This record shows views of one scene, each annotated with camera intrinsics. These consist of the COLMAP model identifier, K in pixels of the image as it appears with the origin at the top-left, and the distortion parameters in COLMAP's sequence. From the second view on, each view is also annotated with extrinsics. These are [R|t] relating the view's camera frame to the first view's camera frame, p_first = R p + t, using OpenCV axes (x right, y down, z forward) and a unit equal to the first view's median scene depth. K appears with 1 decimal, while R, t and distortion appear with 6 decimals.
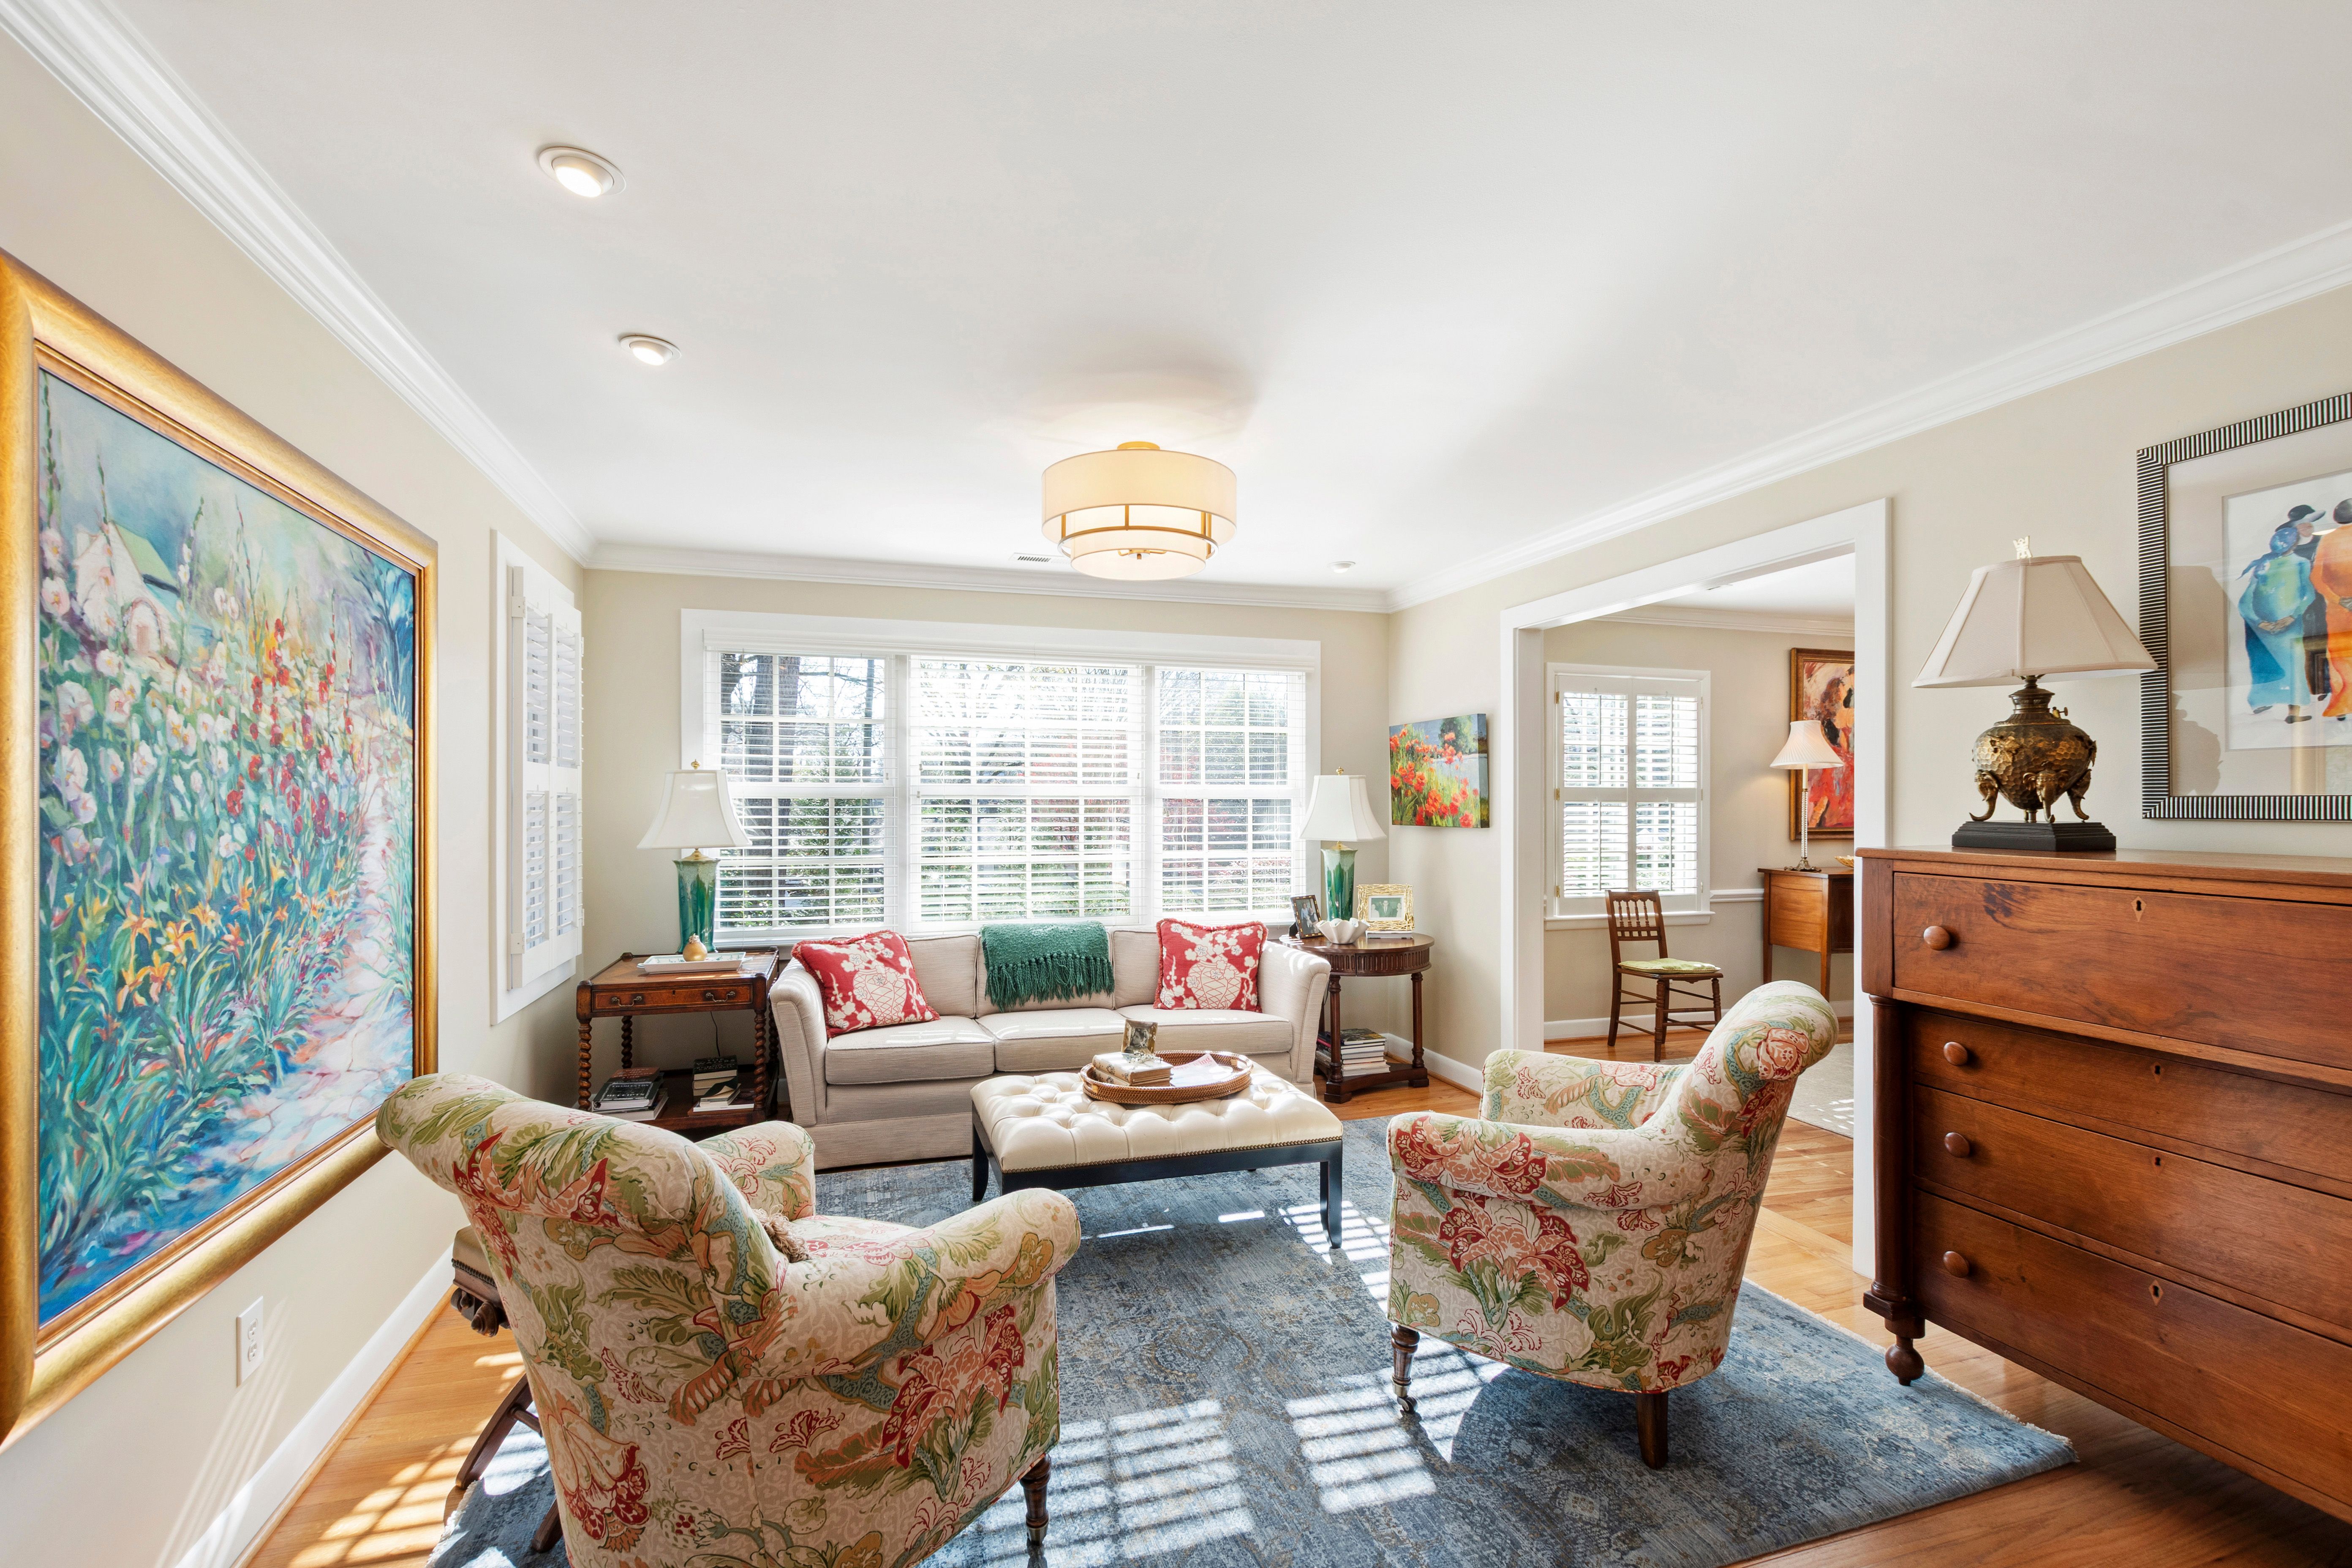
lens RADIAL K [[1026.5, 0, 1159.2], [0, 1026.5, 800.1], [0, 0, 1]] dist [0.016775, -0.000086]
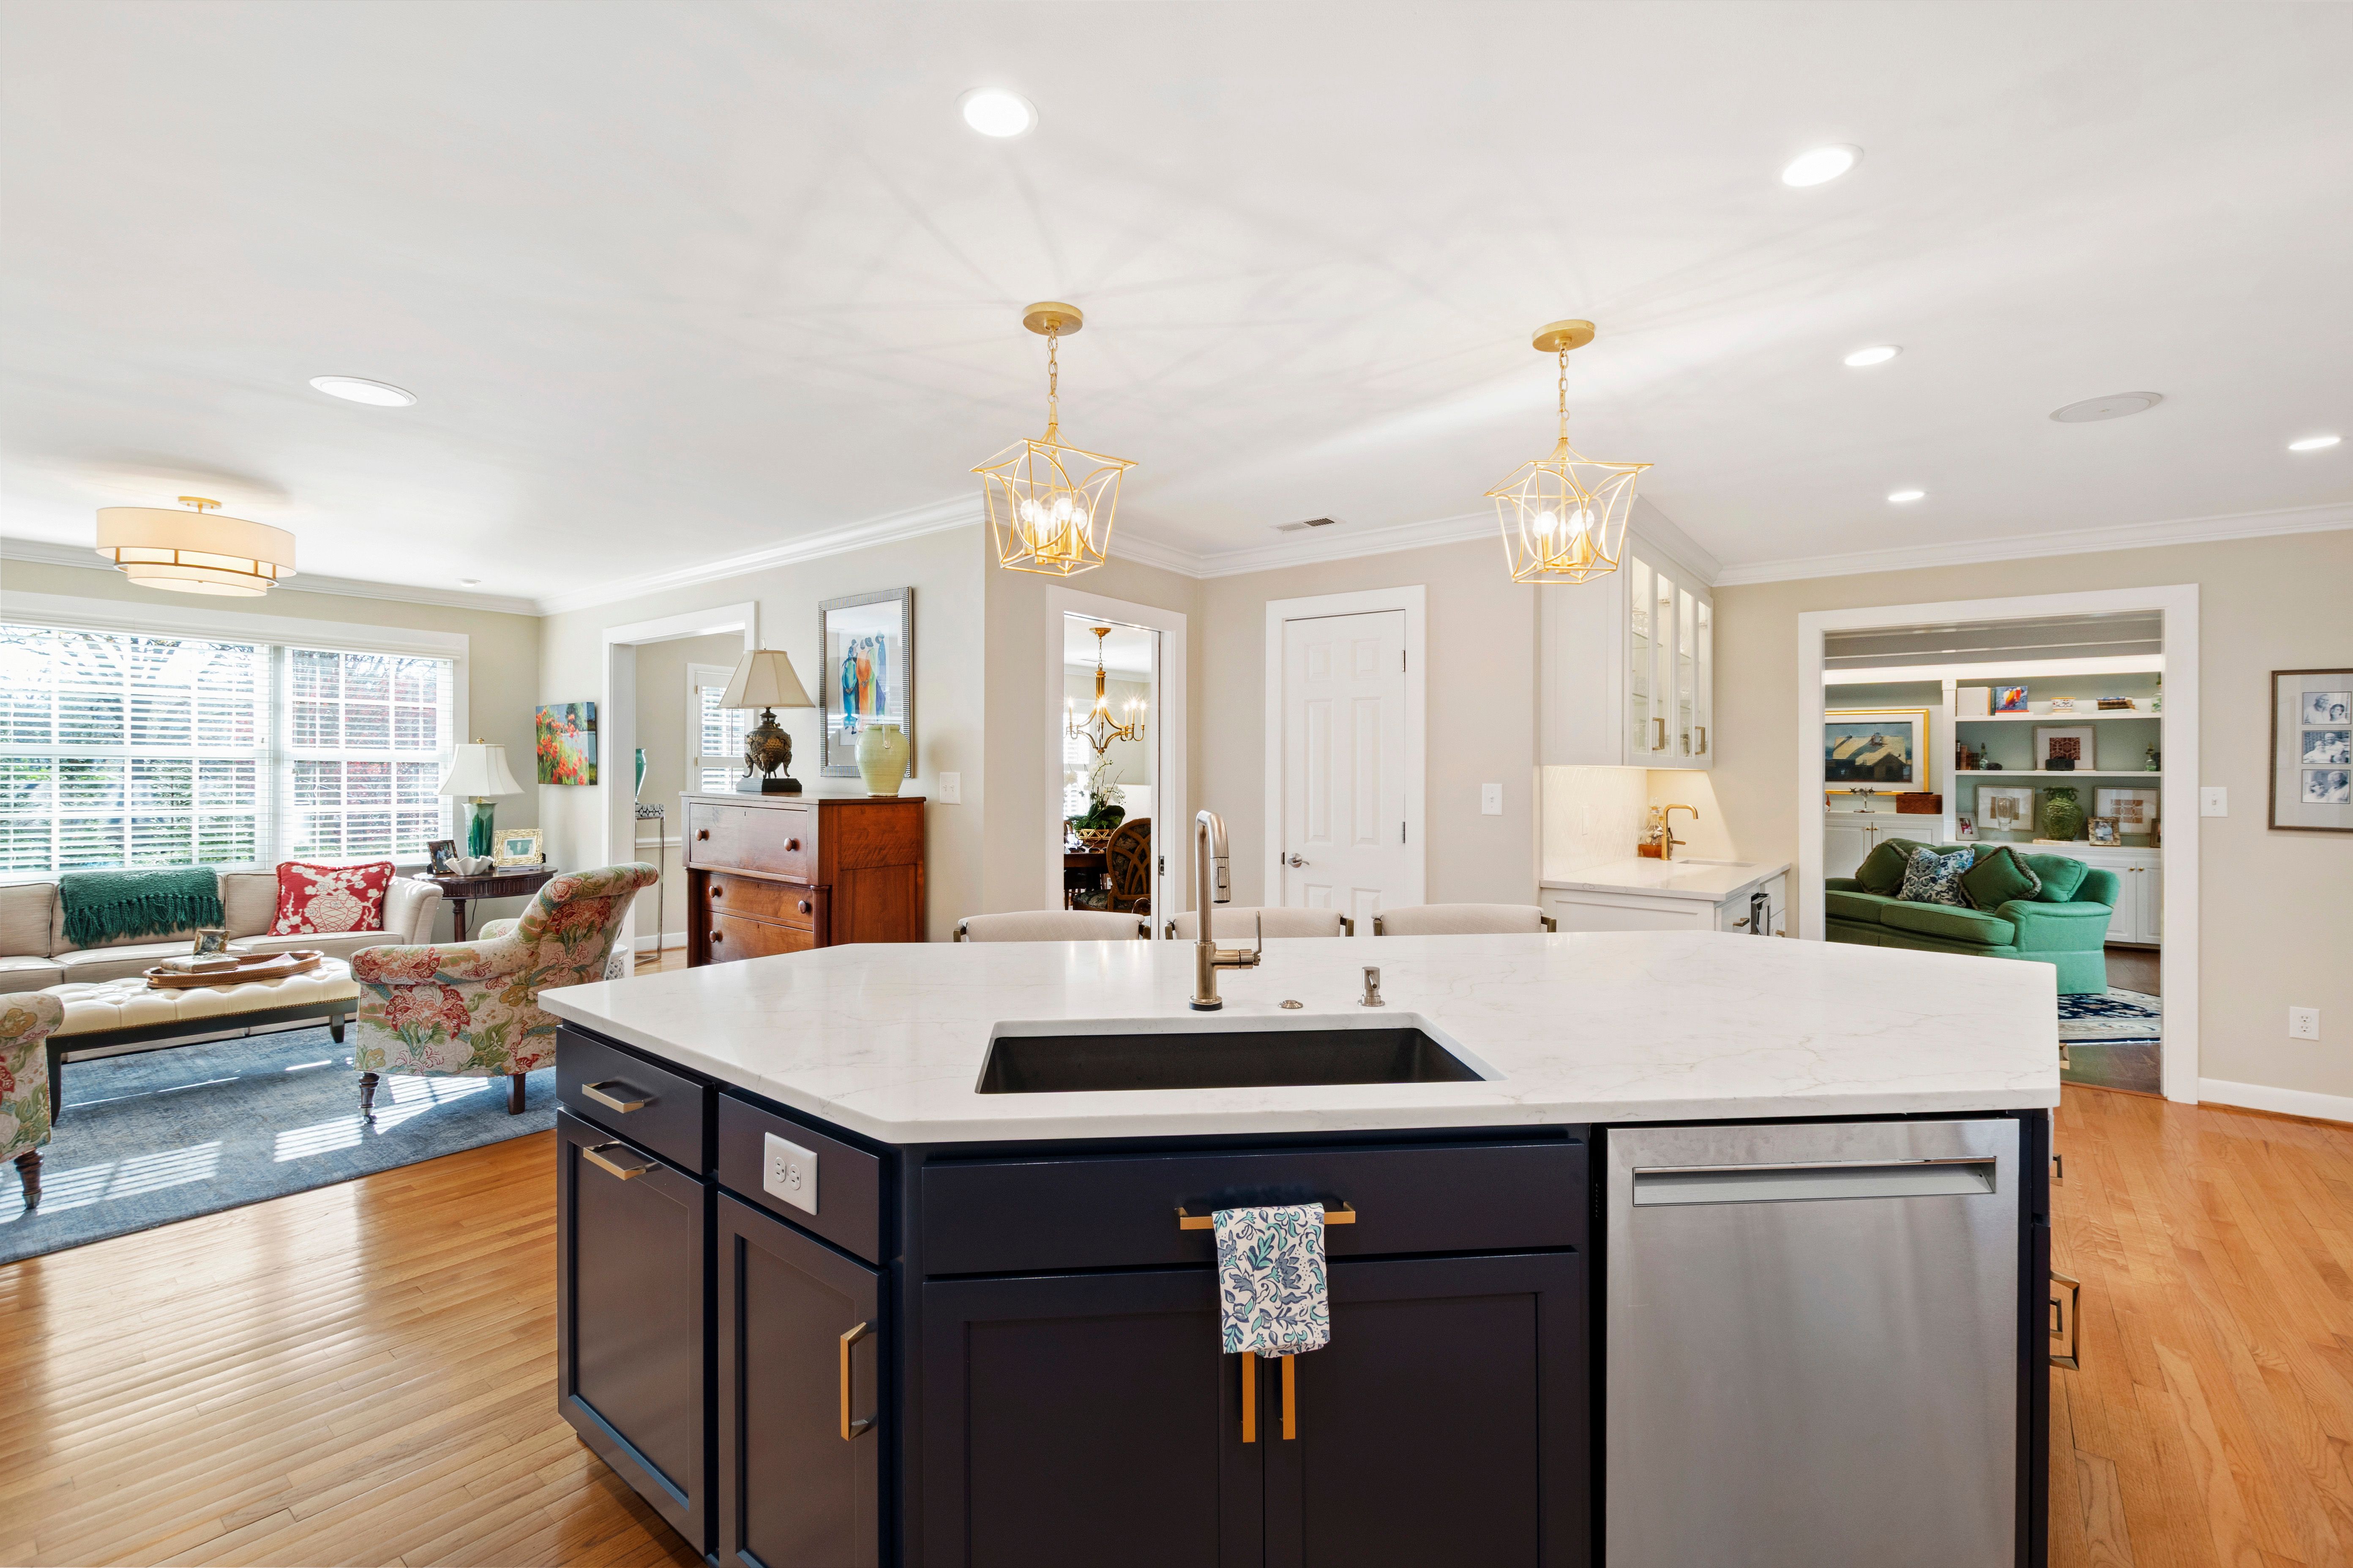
lens RADIAL K [[1009.7, 0, 1156.5], [0, 1009.7, 765.5], [0, 0, 1]] dist [0.002549, -0.000853]
pose [[0.825309, 0.011848, 0.564557, 0.368810], [-0.011272, 0.999926, -0.004506, -0.003084], [-0.564569, -0.002645, 0.825381, -1.118209]]
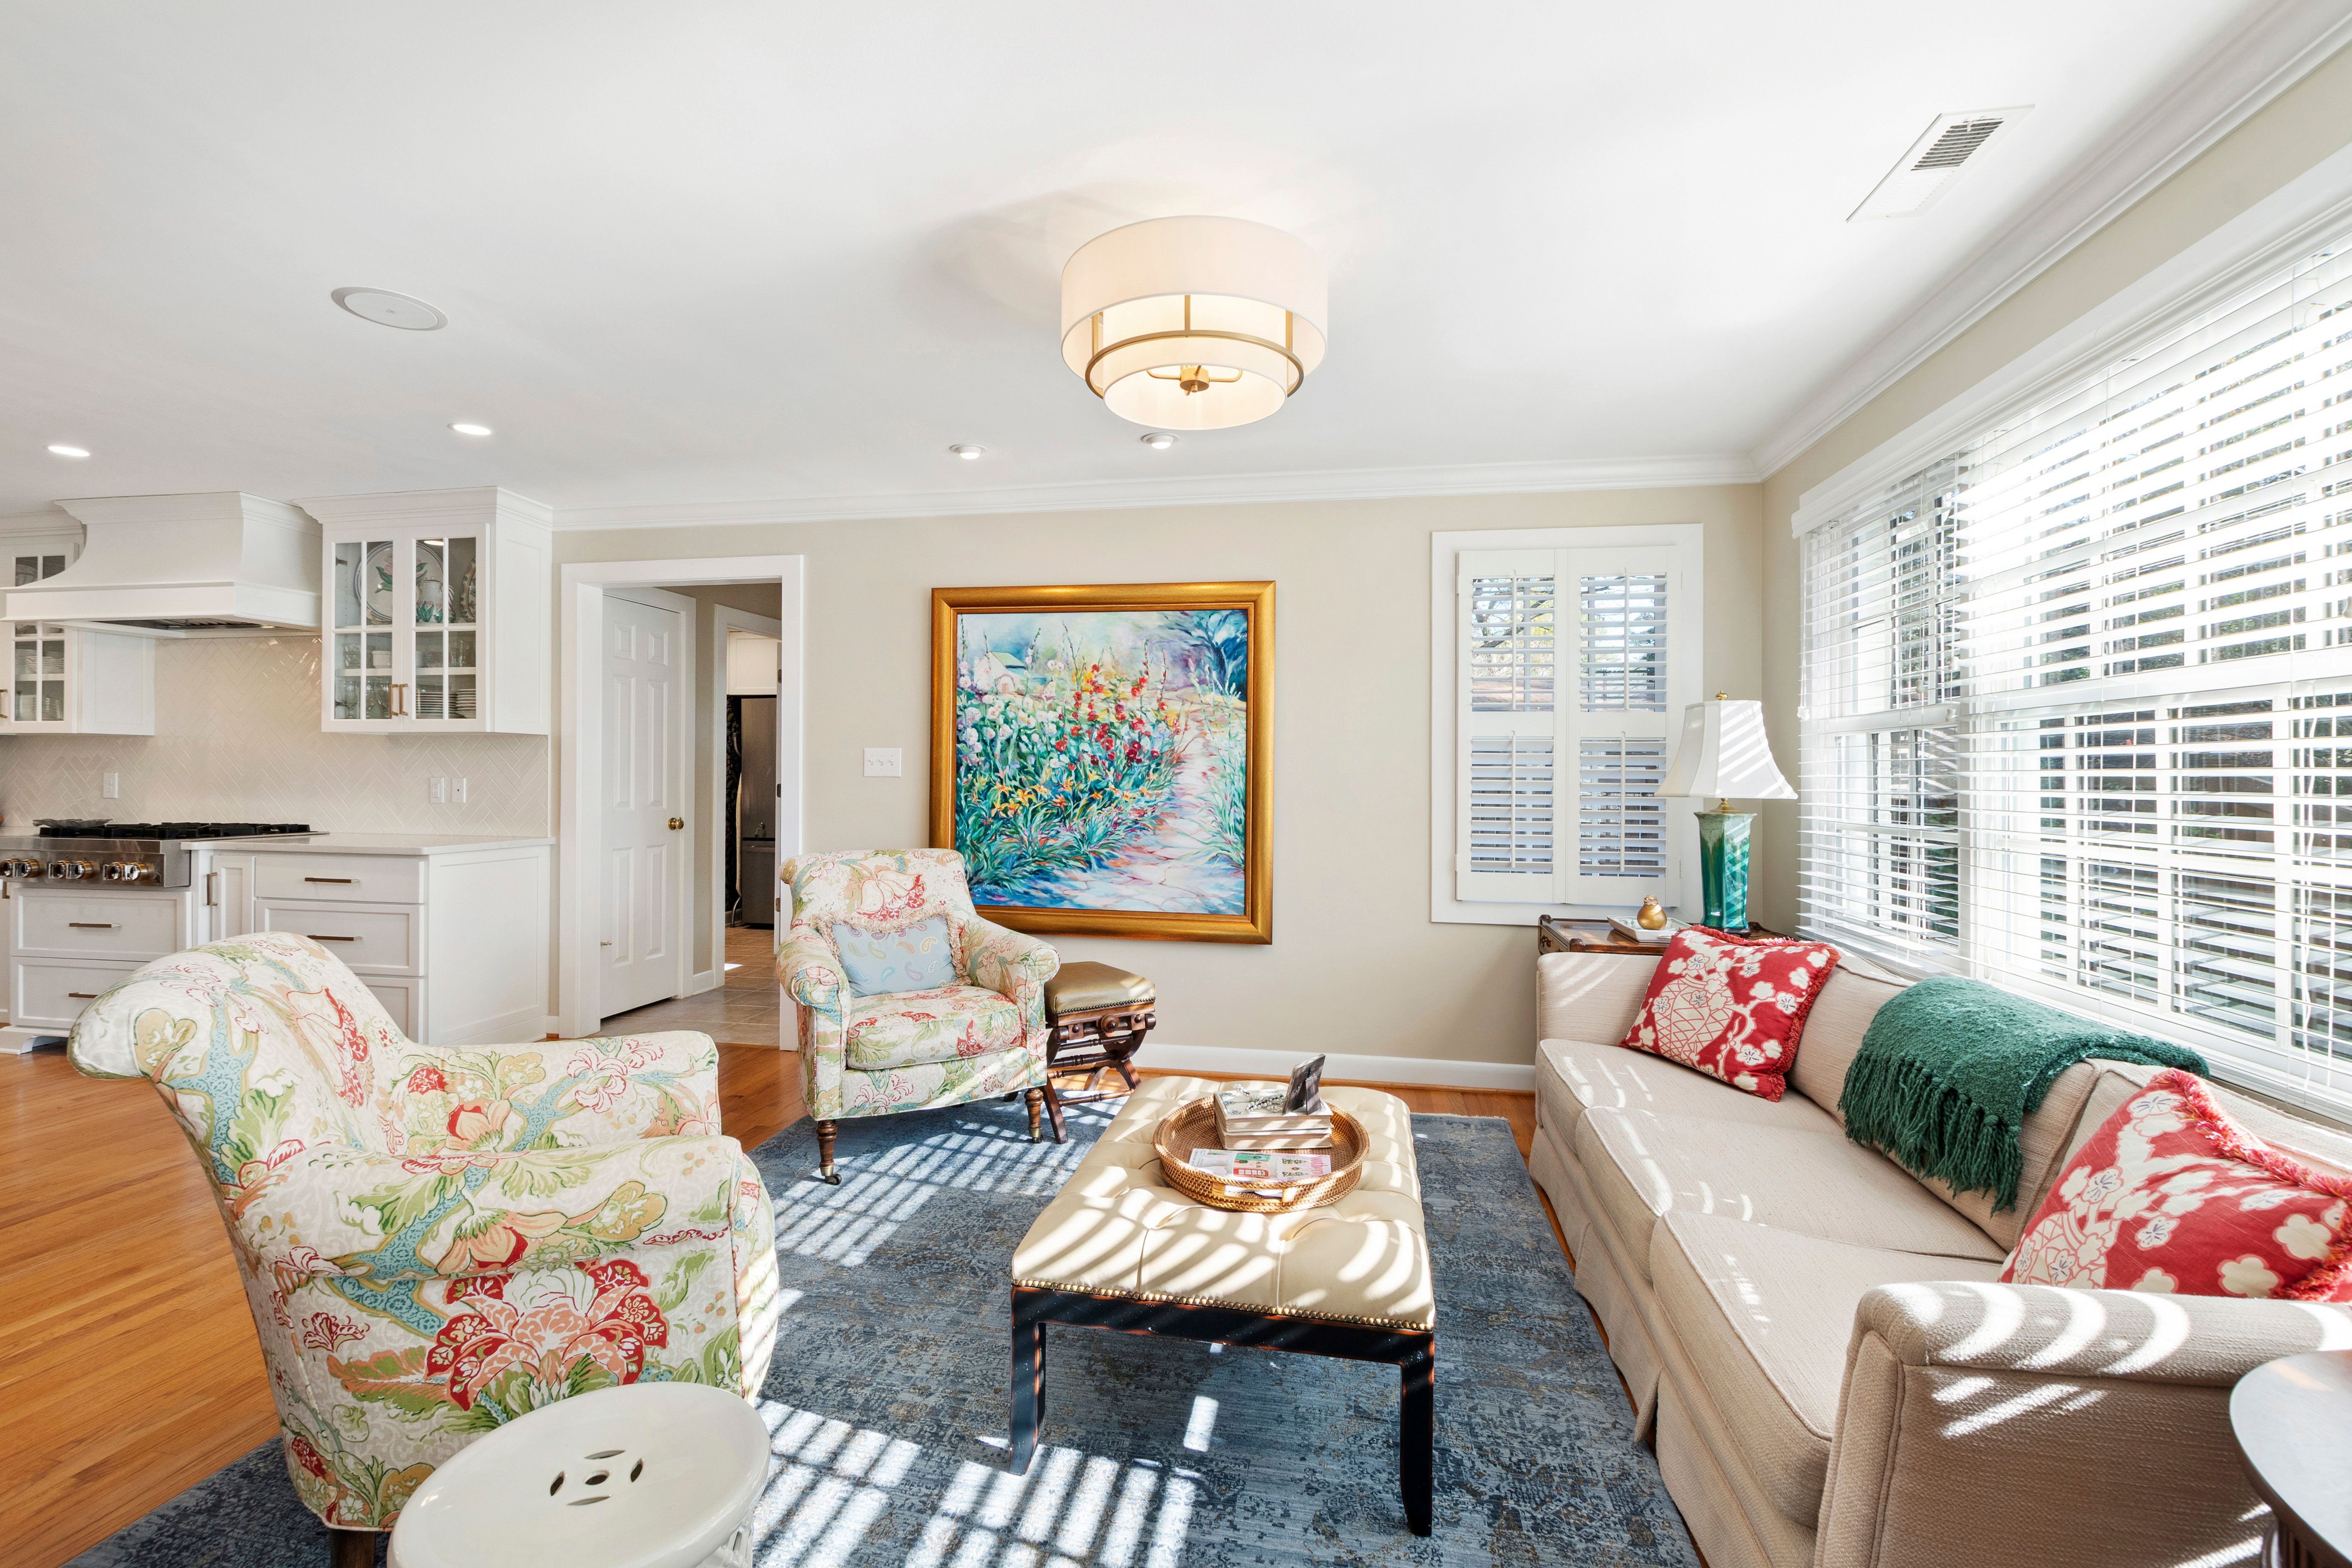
lens RADIAL K [[1048.4, 0, 1161.5], [0, 1048.4, 770.8], [0, 0, 1]] dist [0.010143, -0.005750]
pose [[-0.476770, -0.009156, -0.878980, 0.915731], [-0.004630, 0.999958, -0.007905, 0.062581], [0.879016, 0.000301, -0.476793, 1.876951]]
